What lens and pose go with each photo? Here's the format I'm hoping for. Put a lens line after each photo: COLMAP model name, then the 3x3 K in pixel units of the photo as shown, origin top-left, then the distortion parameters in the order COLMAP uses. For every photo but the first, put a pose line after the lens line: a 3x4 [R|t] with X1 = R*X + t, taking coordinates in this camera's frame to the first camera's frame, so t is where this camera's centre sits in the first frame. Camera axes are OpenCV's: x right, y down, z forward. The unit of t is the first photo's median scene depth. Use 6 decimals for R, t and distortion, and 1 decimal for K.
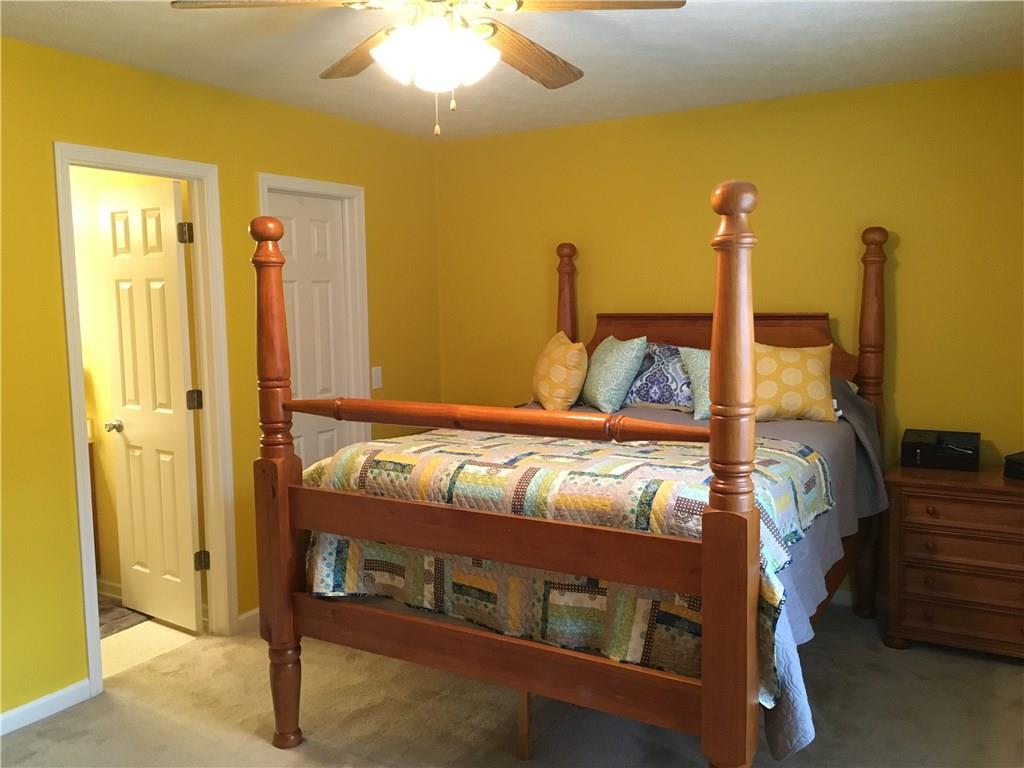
lens RADIAL K [[871.7, 0, 515.8], [0, 871.7, 385.5], [0, 0, 1]] dist [0.075666, -0.101758]
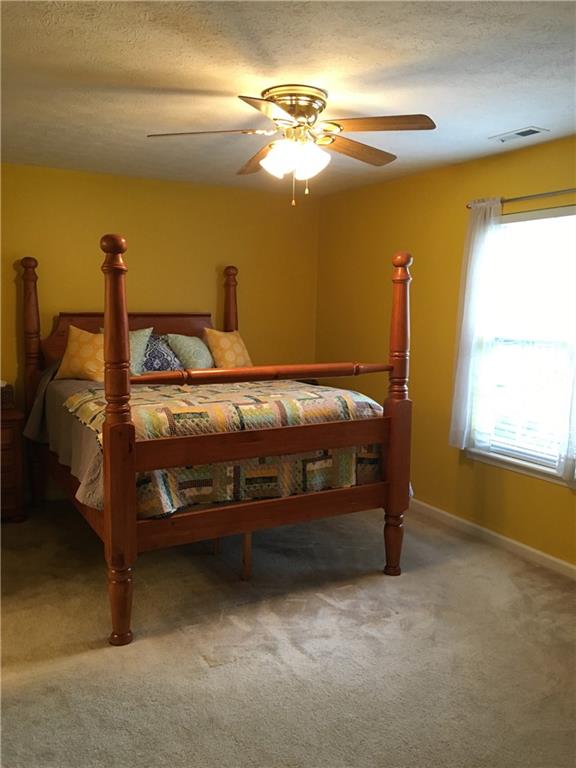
lens RADIAL K [[653.8, 0, 294.4], [0, 653.8, 381.4], [0, 0, 1]] dist [0.075666, -0.101758]
pose [[0.491603, -0.086831, 0.866480, -1.043205], [0.071671, 0.995675, 0.059114, -0.017196], [-0.867865, 0.033041, 0.495700, 0.314995]]
